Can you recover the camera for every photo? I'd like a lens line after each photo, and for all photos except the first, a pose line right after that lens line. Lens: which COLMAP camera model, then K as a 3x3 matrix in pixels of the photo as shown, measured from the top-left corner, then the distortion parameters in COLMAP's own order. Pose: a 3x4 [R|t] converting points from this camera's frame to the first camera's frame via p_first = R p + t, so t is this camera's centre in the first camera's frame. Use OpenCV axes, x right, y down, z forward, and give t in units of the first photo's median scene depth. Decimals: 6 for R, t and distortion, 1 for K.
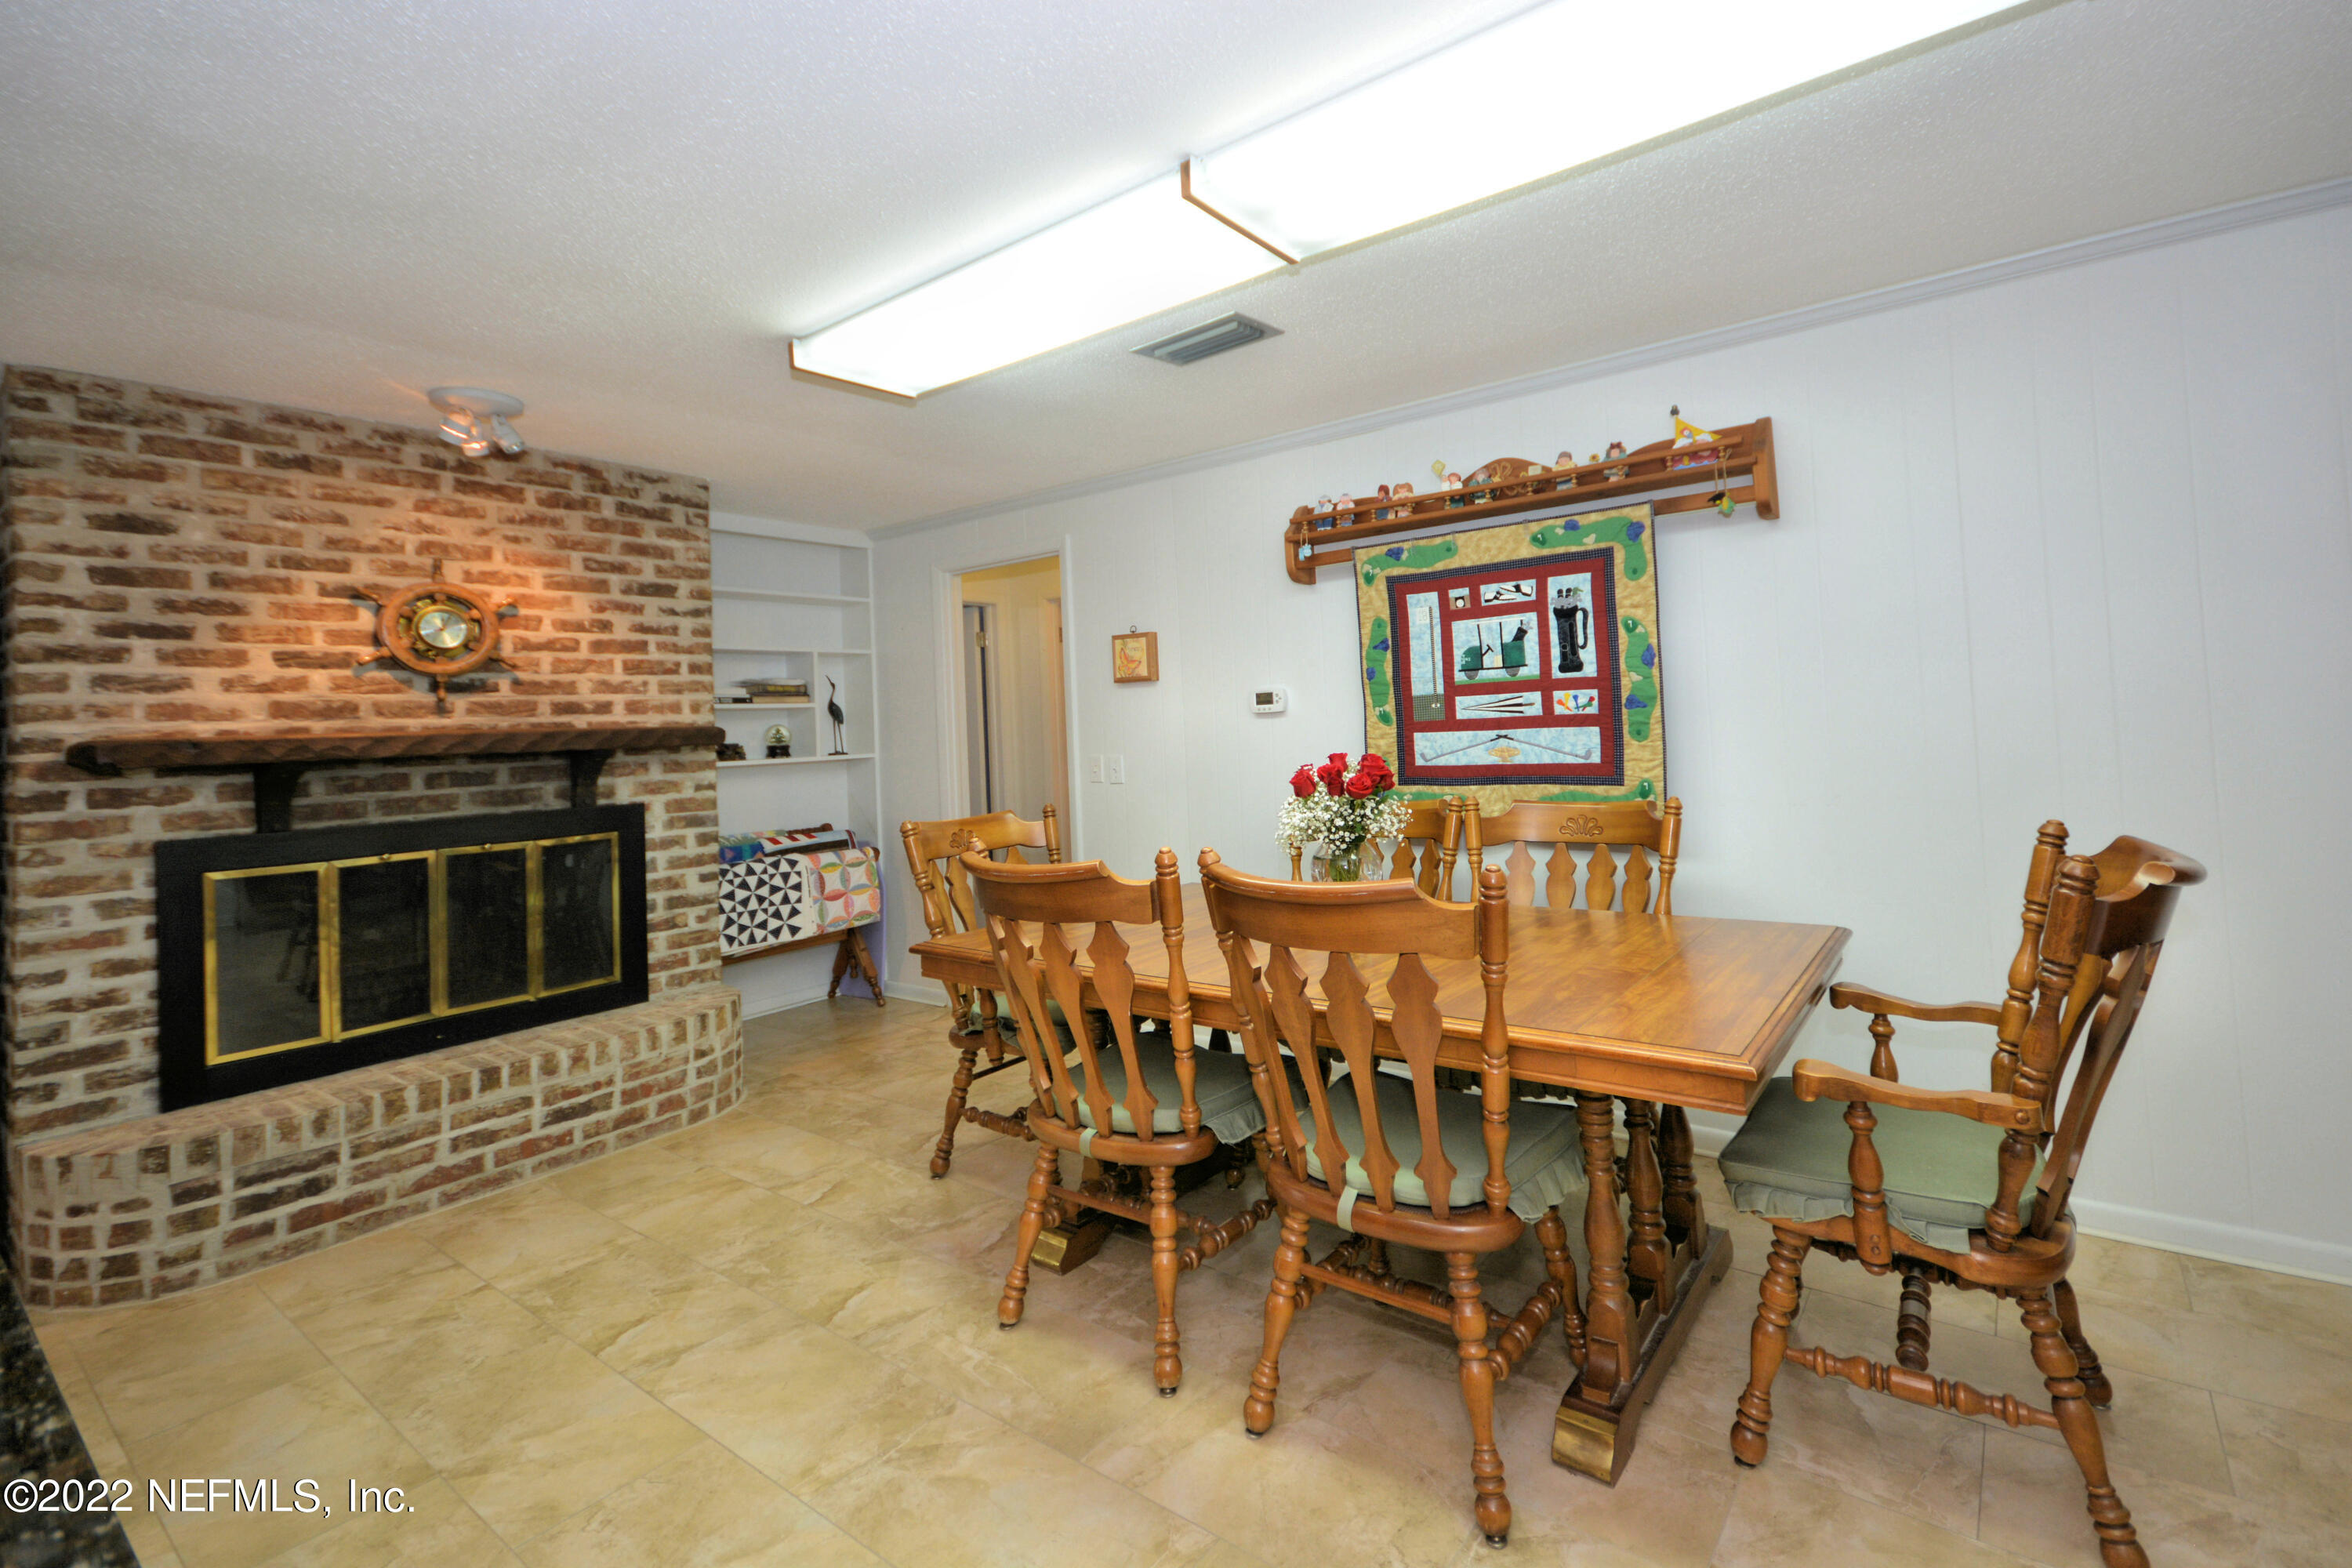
lens RADIAL K [[1065.8, 0, 1221.5], [0, 1065.8, 704.8], [0, 0, 1]] dist [0.000128, -0.000510]
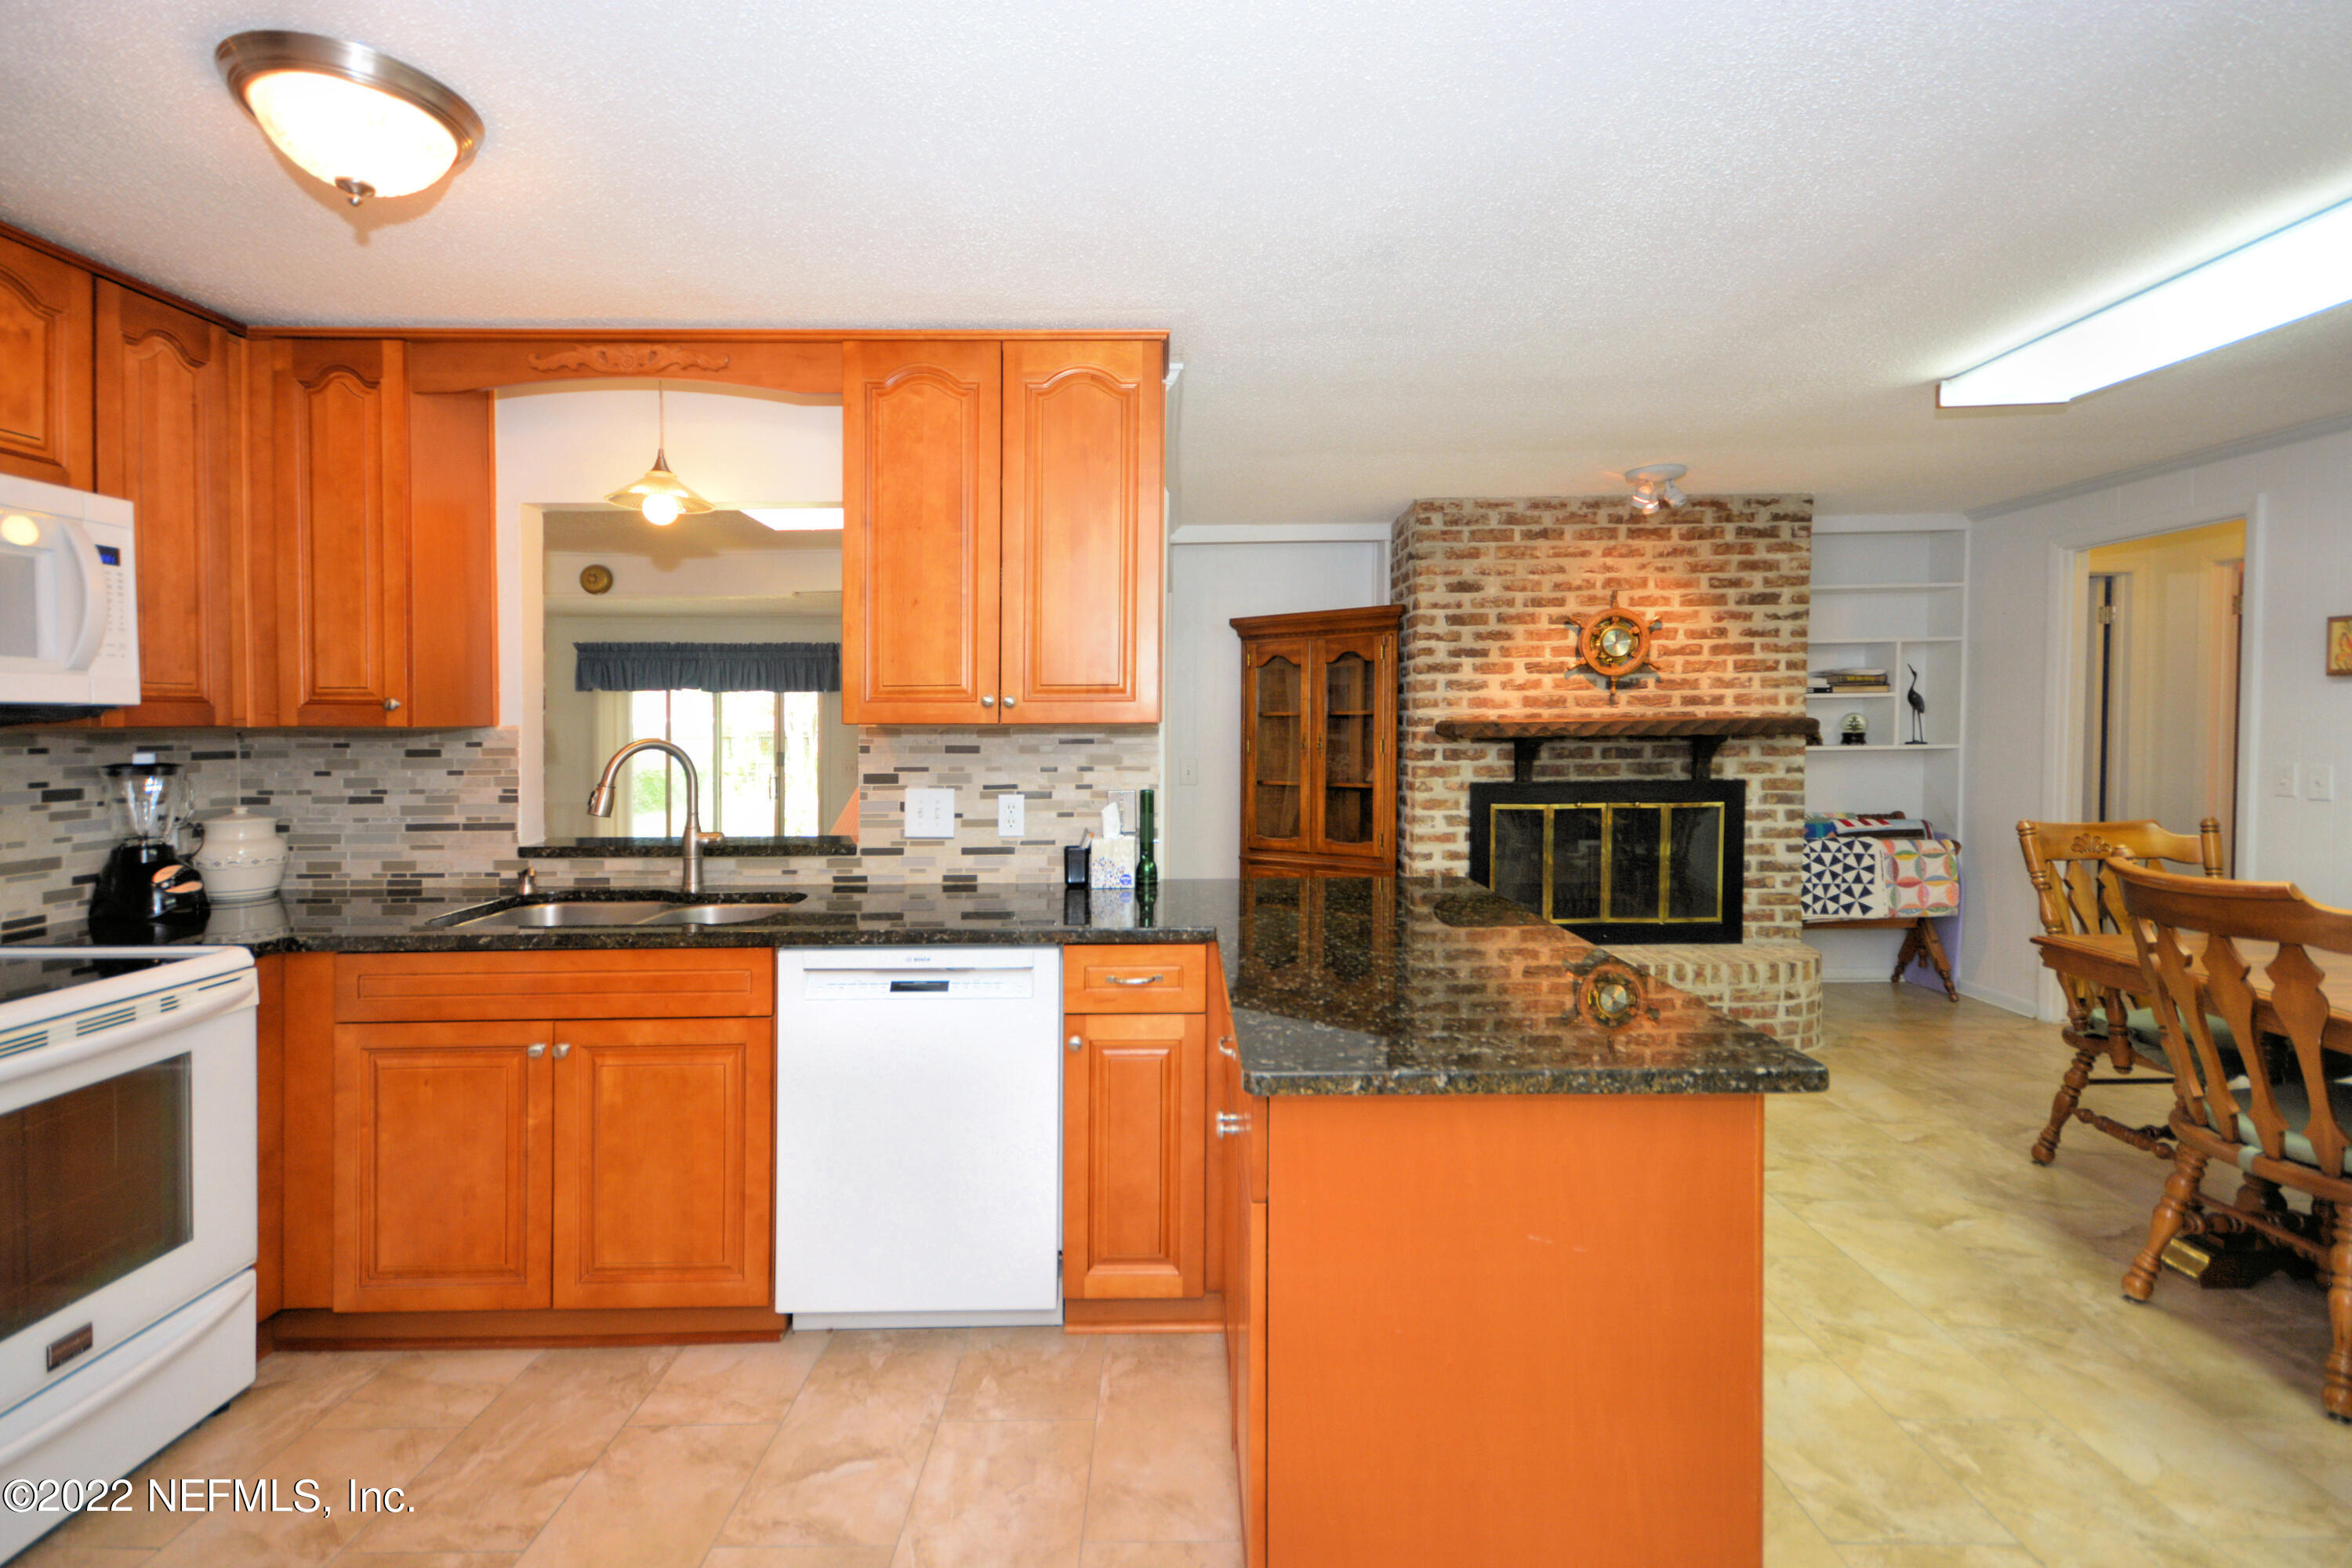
lens RADIAL K [[1065.8, 0, 1189.3], [0, 1065.8, 760.0], [0, 0, 1]] dist [0.000128, -0.000510]
pose [[0.611374, 0.066673, -0.788528, 0.019895], [-0.004662, 0.996731, 0.080662, -0.028708], [0.791328, -0.045639, 0.609686, -0.271913]]
